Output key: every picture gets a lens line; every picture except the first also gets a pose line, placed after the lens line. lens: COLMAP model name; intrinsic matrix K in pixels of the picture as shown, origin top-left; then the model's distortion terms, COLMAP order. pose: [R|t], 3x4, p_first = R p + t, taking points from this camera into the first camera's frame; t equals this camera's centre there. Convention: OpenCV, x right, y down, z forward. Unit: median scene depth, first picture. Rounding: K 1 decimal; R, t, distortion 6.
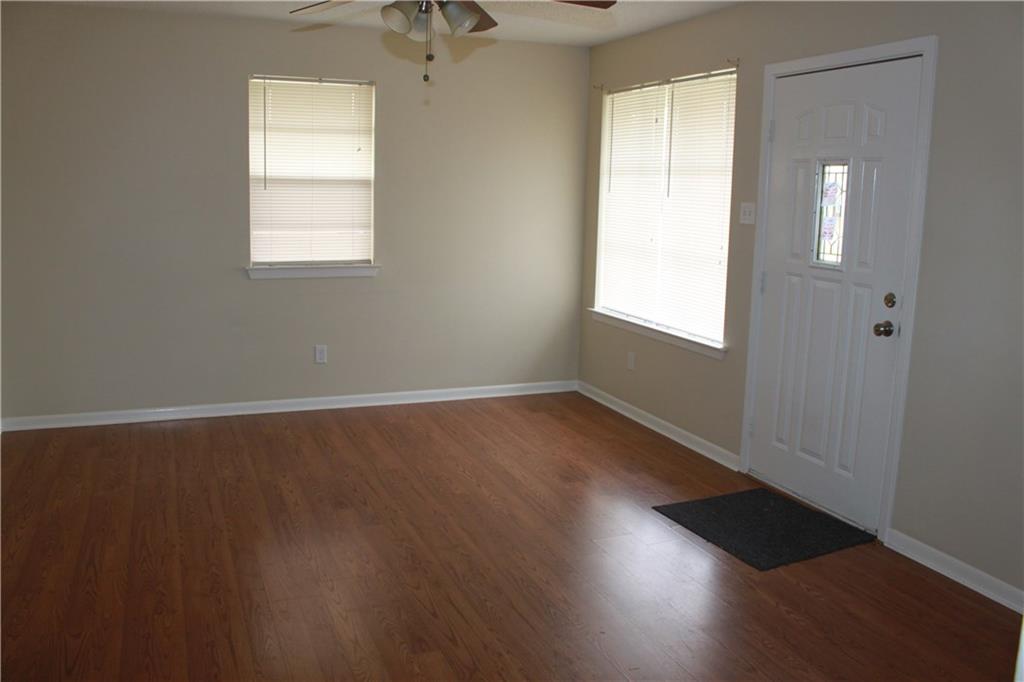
lens RADIAL K [[865.0, 0, 507.7], [0, 865.0, 331.4], [0, 0, 1]] dist [-0.148478, 0.110915]
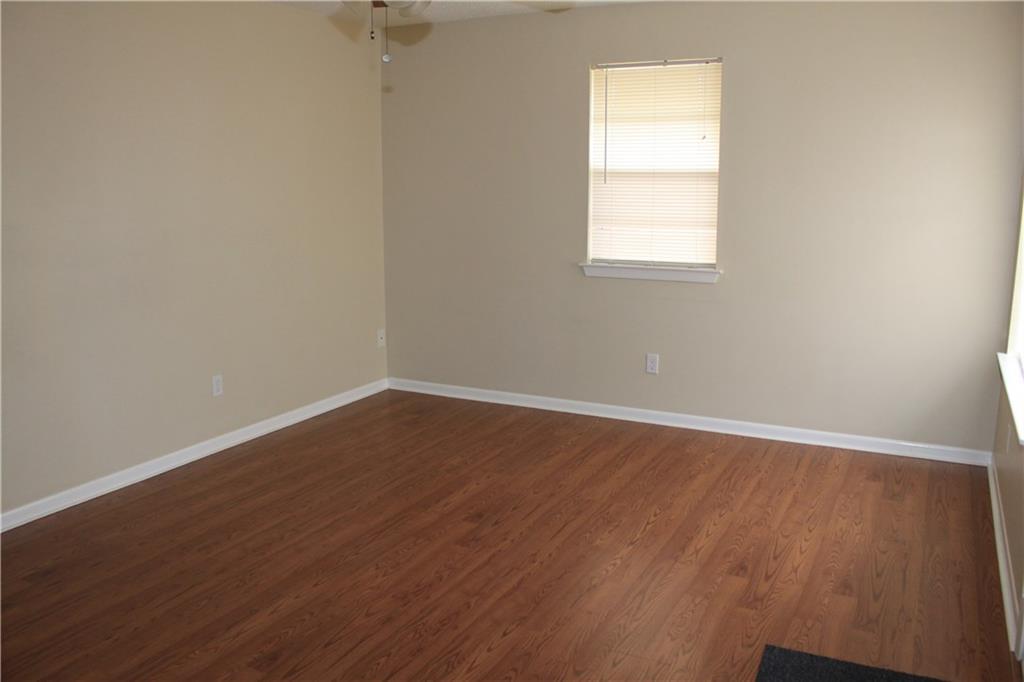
lens RADIAL K [[865.0, 0, 517.7], [0, 865.0, 323.7], [0, 0, 1]] dist [-0.148478, 0.110915]
pose [[0.638138, 0.102229, -0.763105, 0.494282], [-0.107107, 0.993295, 0.043499, -0.051209], [0.762436, 0.053976, 0.644809, 0.381088]]
